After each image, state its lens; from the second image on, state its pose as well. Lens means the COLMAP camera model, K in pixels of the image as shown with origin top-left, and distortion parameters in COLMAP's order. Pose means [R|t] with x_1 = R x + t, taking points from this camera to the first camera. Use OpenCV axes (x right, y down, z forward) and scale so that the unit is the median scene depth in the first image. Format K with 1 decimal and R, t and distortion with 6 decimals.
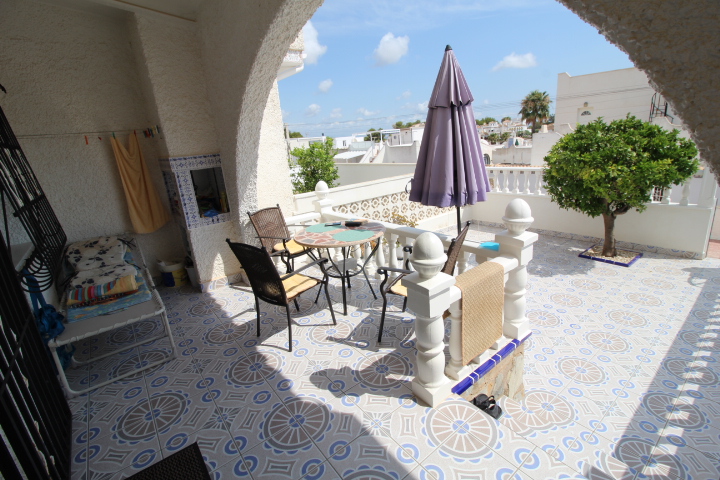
lens RADIAL K [[333.2, 0, 371.4], [0, 333.2, 233.6], [0, 0, 1]] dist [-0.006536, -0.007132]
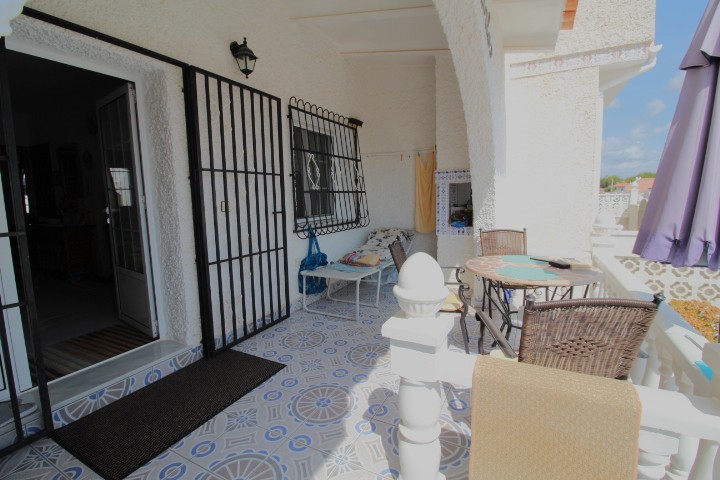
lens RADIAL K [[333.2, 0, 365.0], [0, 333.2, 231.6], [0, 0, 1]] dist [-0.006536, -0.007132]
pose [[0.409582, 0.171134, -0.896078, 0.439775], [-0.263012, 0.962691, 0.063637, -0.035522], [0.873537, 0.209615, 0.439311, 0.354129]]
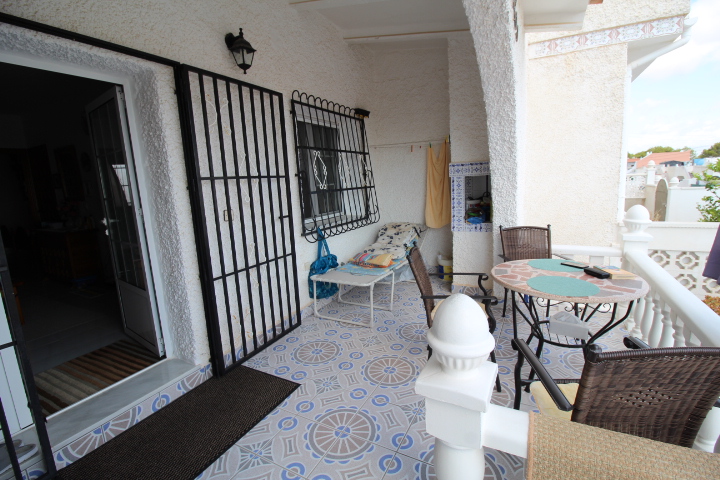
lens RADIAL K [[333.2, 0, 363.2], [0, 333.2, 231.5], [0, 0, 1]] dist [-0.006536, -0.007132]
pose [[0.395176, 0.201920, -0.896138, 0.358571], [-0.233814, 0.965522, 0.114447, -0.081350], [0.888350, 0.164303, 0.428763, 0.354367]]
